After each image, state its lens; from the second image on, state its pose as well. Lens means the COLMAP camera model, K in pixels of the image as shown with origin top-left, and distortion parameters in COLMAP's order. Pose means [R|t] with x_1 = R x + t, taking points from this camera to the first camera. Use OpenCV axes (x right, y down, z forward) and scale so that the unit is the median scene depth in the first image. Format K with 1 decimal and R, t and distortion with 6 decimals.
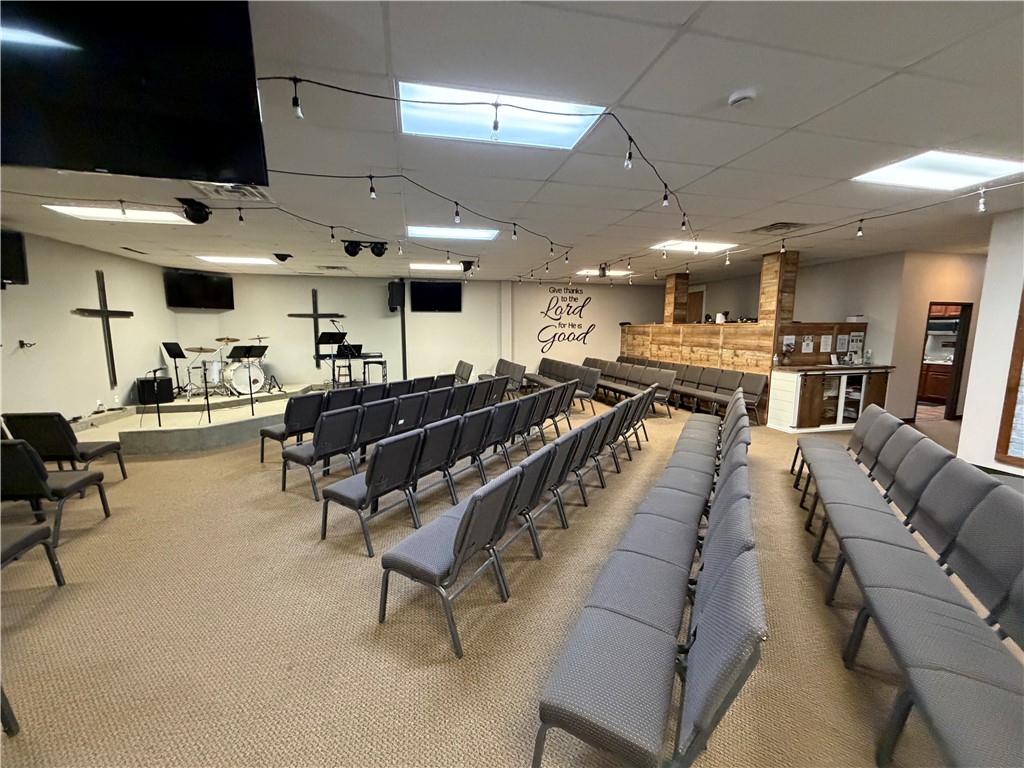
lens RADIAL K [[409.9, 0, 512.0], [0, 409.9, 384.0], [0, 0, 1]] dist [0.000370, 0.000031]
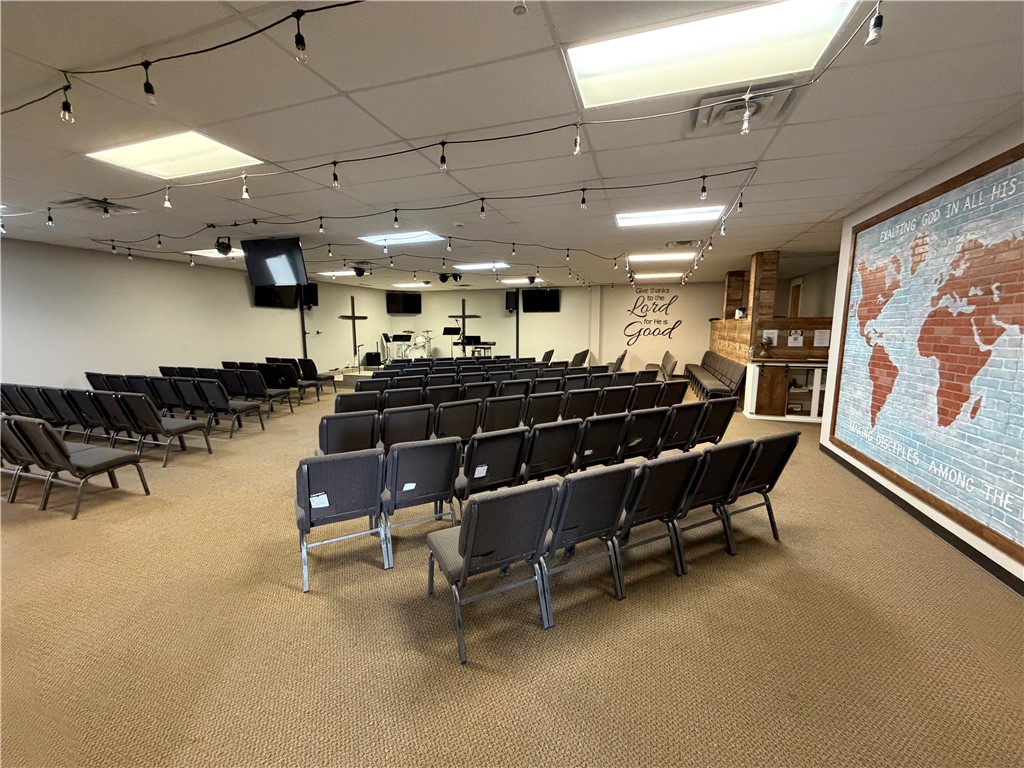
lens RADIAL K [[404.6, 0, 512.0], [0, 404.6, 384.0], [0, 0, 1]] dist [-0.000719, -0.000060]
pose [[0.851472, 0.071497, -0.519503, 0.519885], [-0.066895, 0.997378, 0.027623, 0.030297], [0.520115, 0.011232, 0.854022, -0.193522]]
